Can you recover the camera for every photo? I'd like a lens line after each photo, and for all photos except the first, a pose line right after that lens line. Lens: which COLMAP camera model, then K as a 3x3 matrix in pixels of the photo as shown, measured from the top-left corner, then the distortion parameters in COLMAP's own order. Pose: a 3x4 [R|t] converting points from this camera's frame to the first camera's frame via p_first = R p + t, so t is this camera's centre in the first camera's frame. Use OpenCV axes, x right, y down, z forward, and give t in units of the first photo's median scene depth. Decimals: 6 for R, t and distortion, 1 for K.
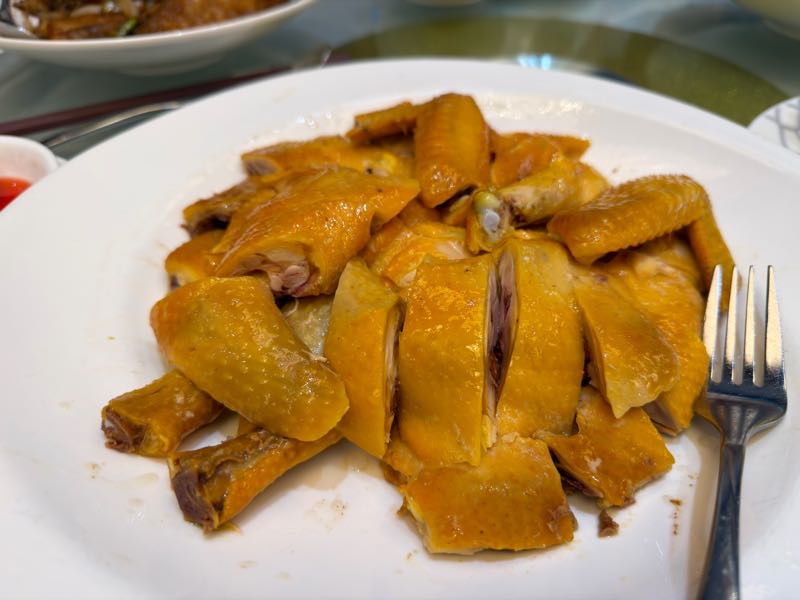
lens RADIAL K [[549.4, 0, 400.0], [0, 549.4, 300.0], [0, 0, 1]] dist [0.001308, 0.000164]
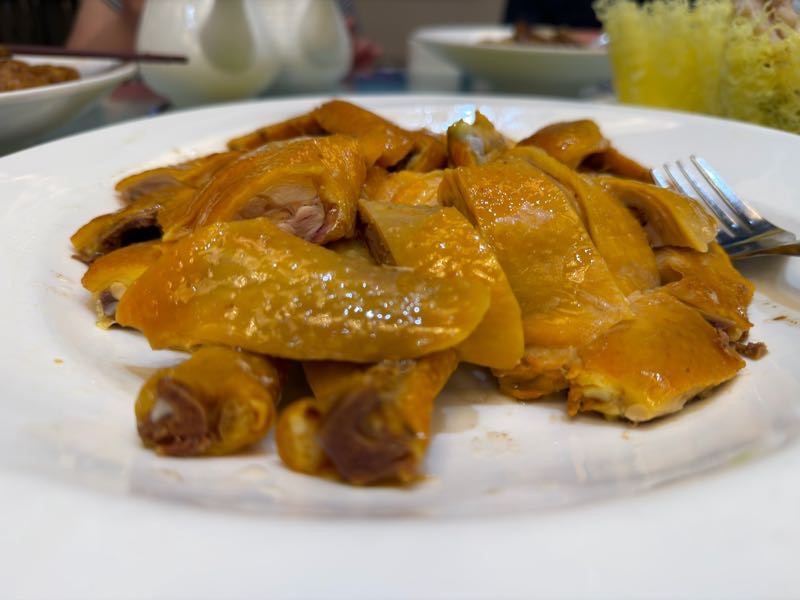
lens RADIAL K [[566.6, 0, 400.0], [0, 566.6, 300.0], [0, 0, 1]] dist [0.001651, -0.000227]
pose [[0.891887, -0.225316, 0.392136, -0.424999], [0.313334, 0.933094, -0.176514, 0.253782], [-0.326129, 0.280300, 0.902813, 0.252997]]
